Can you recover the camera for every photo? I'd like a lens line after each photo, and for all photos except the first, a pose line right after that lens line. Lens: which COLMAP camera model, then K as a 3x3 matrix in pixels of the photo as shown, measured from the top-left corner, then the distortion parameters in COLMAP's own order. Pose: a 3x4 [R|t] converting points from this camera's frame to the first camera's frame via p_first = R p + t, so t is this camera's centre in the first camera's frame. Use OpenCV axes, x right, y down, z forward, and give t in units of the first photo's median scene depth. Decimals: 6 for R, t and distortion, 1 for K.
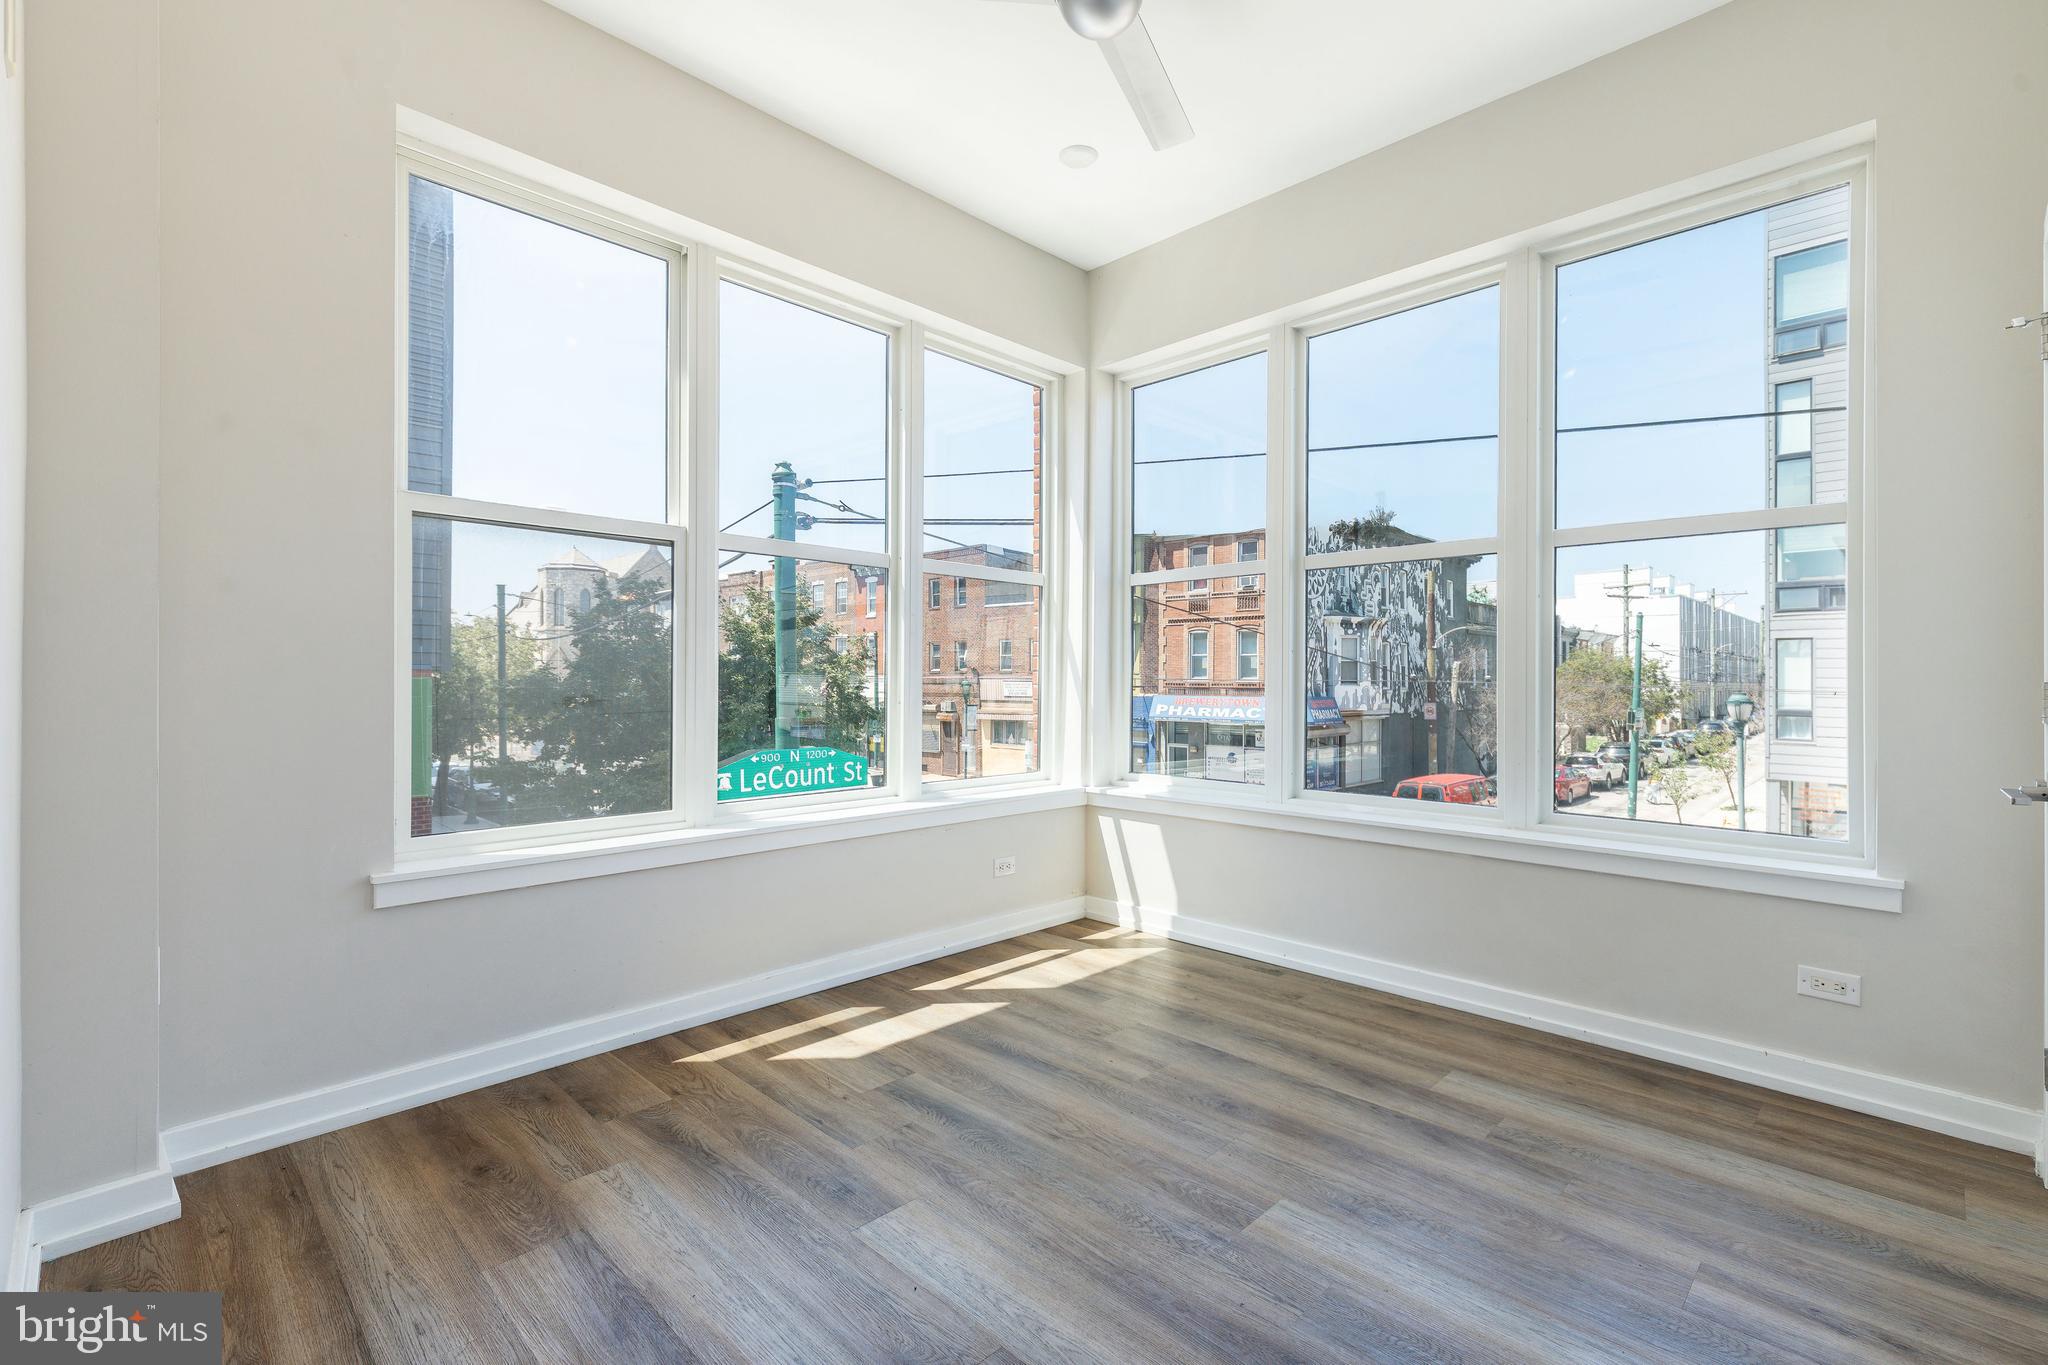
lens RADIAL K [[930.7, 0, 1022.2], [0, 930.7, 675.2], [0, 0, 1]] dist [0.008677, 0.000180]
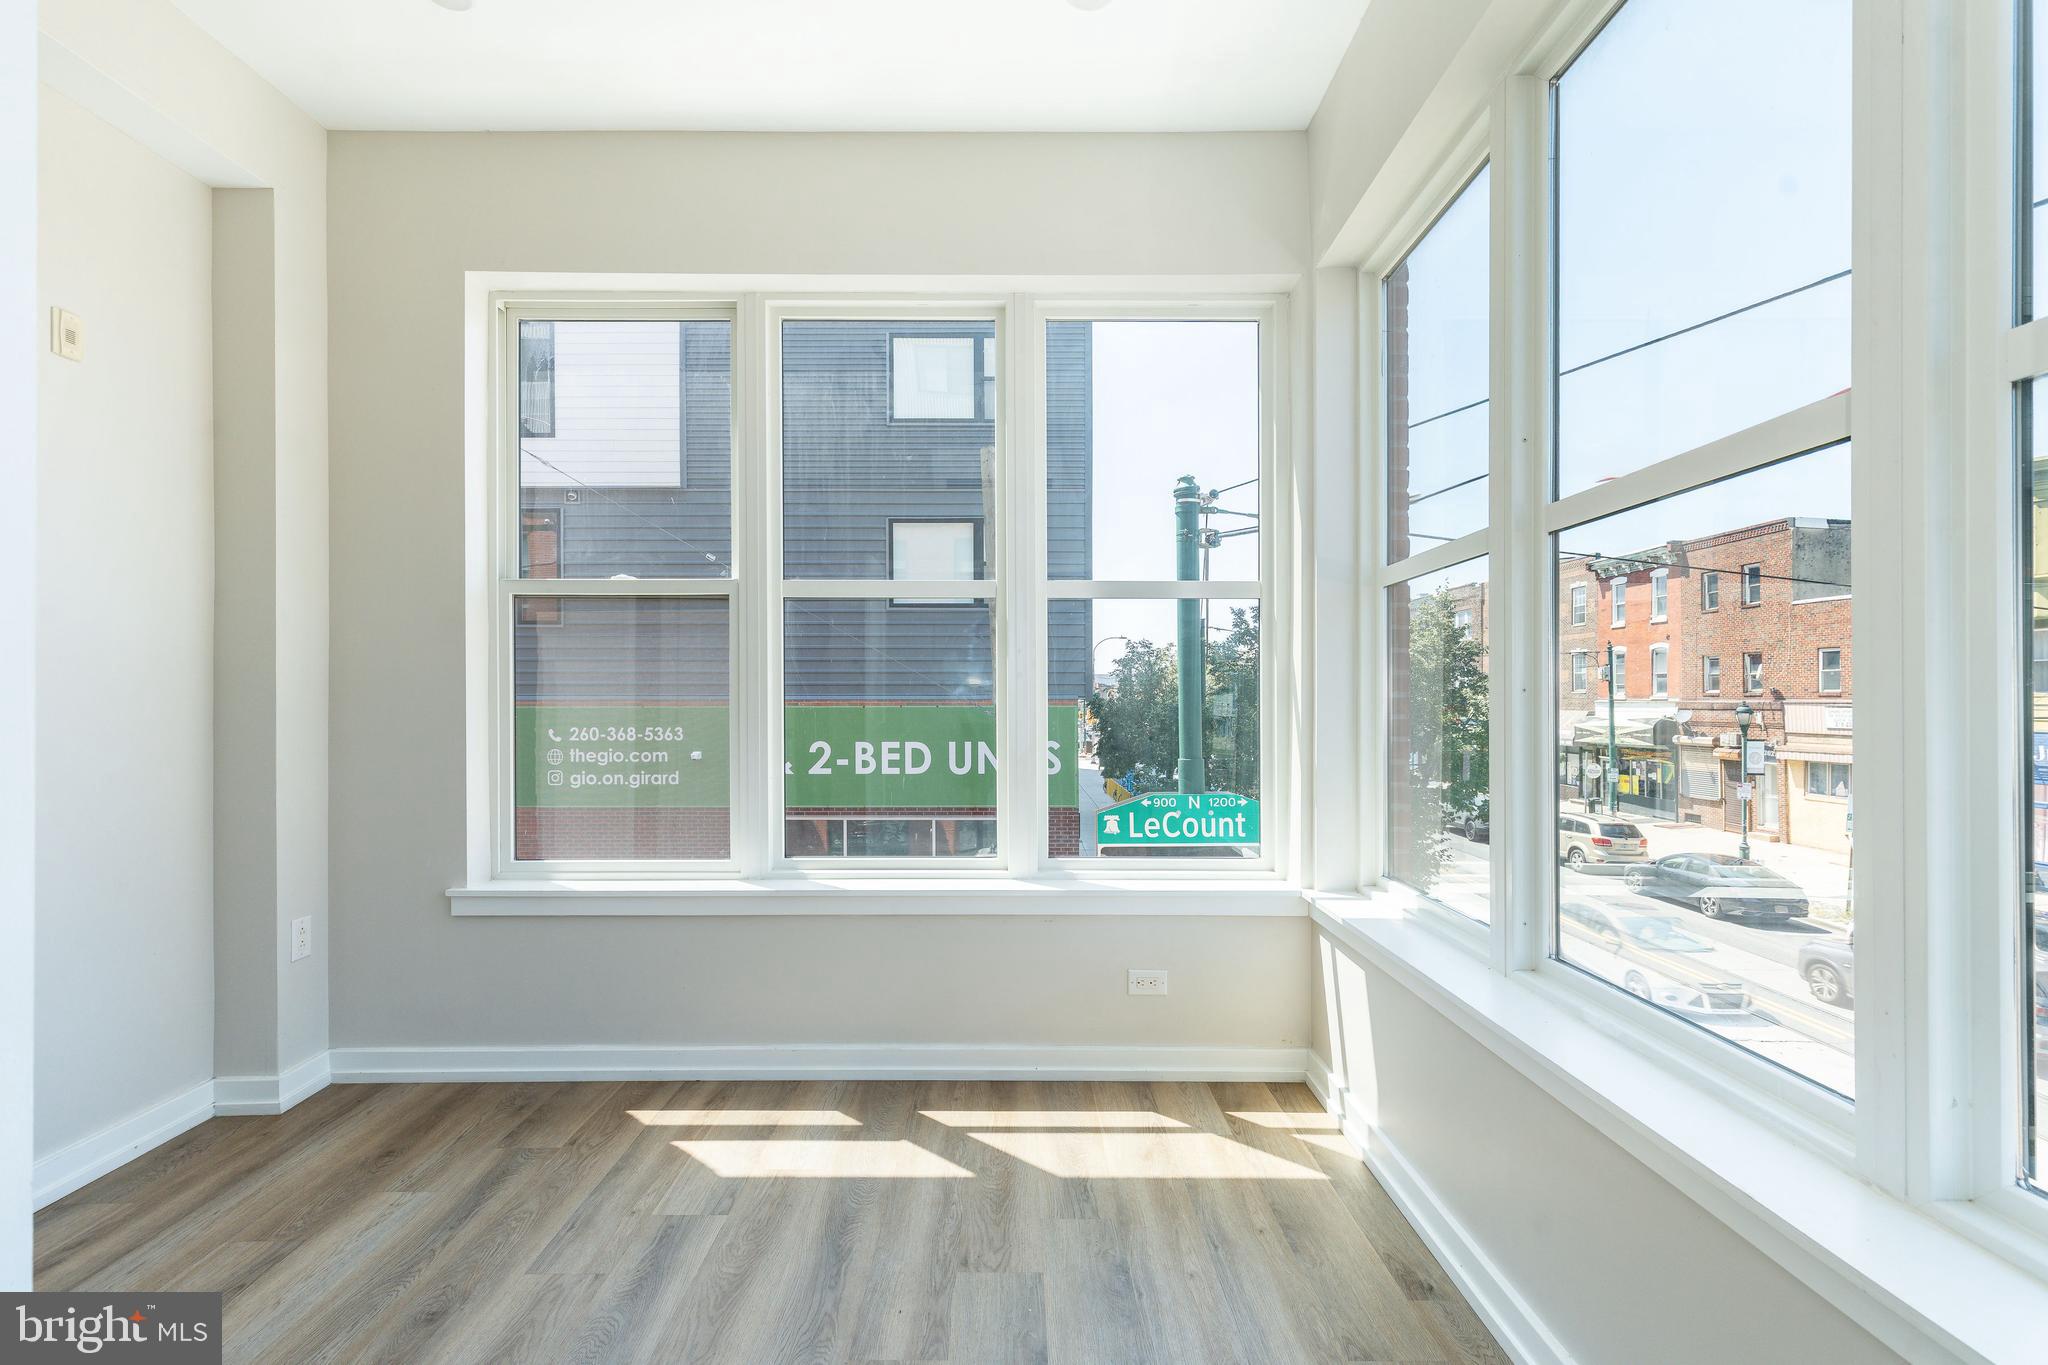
lens RADIAL K [[930.7, 0, 1018.0], [0, 930.7, 692.5], [0, 0, 1]] dist [0.008677, 0.000180]
pose [[0.688404, -0.008877, -0.725273, 0.461377], [0.006294, 0.999961, -0.006265, -0.022605], [0.725300, -0.000252, 0.688433, 0.423546]]
